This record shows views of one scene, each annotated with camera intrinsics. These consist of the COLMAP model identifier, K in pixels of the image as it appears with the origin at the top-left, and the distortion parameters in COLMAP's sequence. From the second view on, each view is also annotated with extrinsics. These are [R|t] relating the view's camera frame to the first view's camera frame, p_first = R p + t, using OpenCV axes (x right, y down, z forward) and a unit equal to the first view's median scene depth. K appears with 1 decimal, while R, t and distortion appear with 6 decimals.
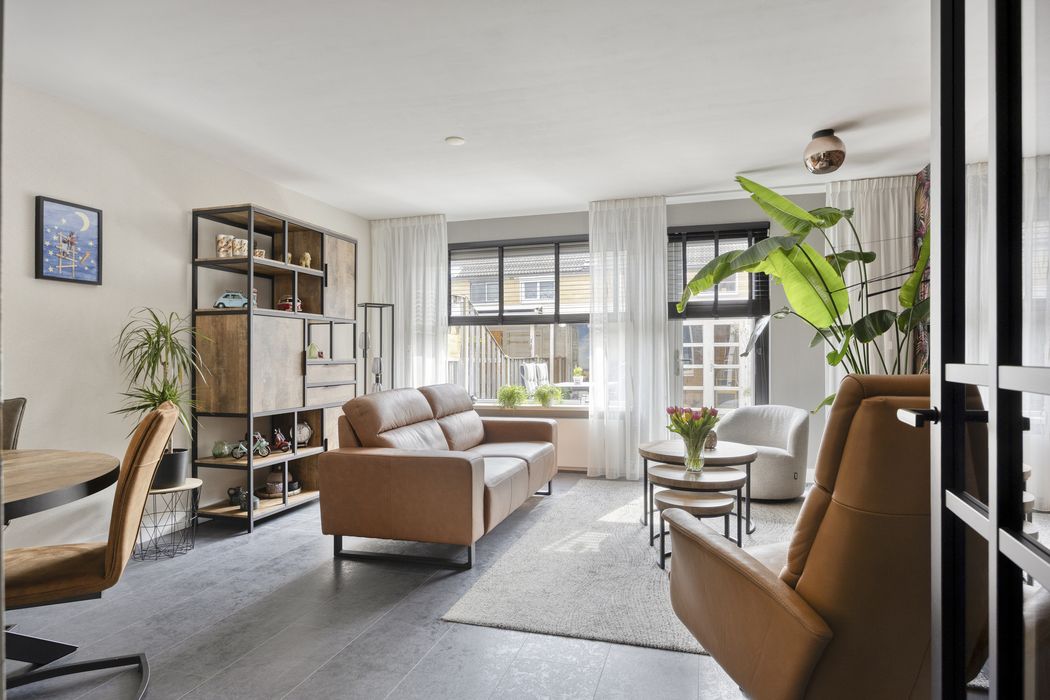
lens RADIAL K [[573.6, 0, 514.4], [0, 573.6, 350.2], [0, 0, 1]] dist [0.000489, -0.002315]
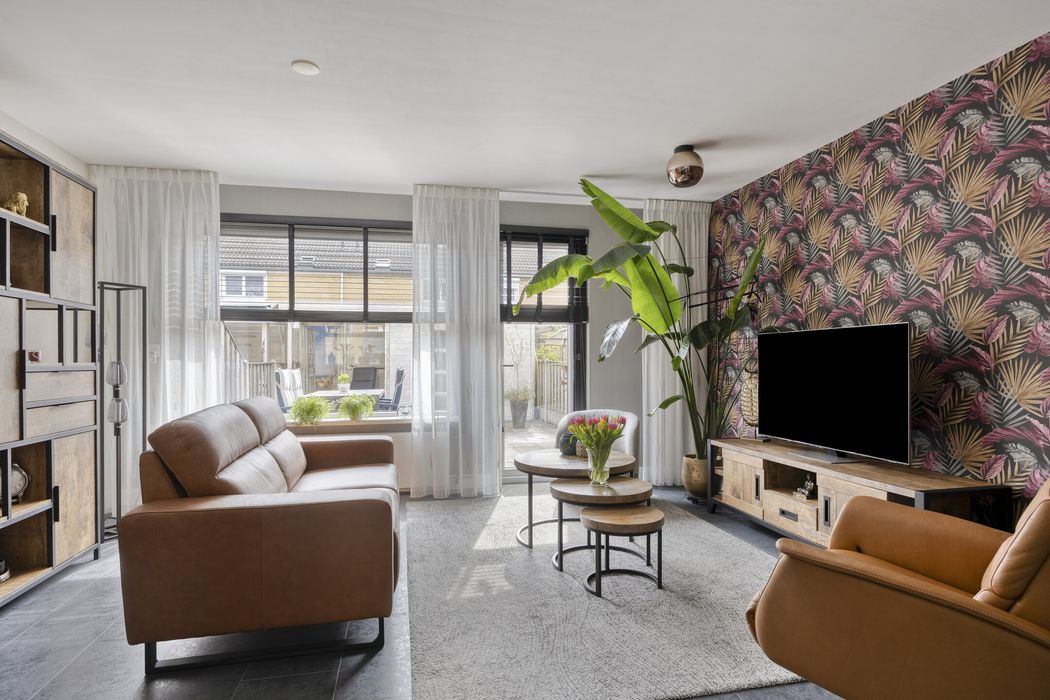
lens RADIAL K [[573.6, 0, 500.1], [0, 573.6, 365.0], [0, 0, 1]] dist [0.000489, -0.002315]
pose [[0.871665, 0.001111, 0.490101, -0.210695], [-0.009012, 0.999865, 0.013762, 0.004054], [-0.490020, -0.016413, 0.871557, 0.195929]]
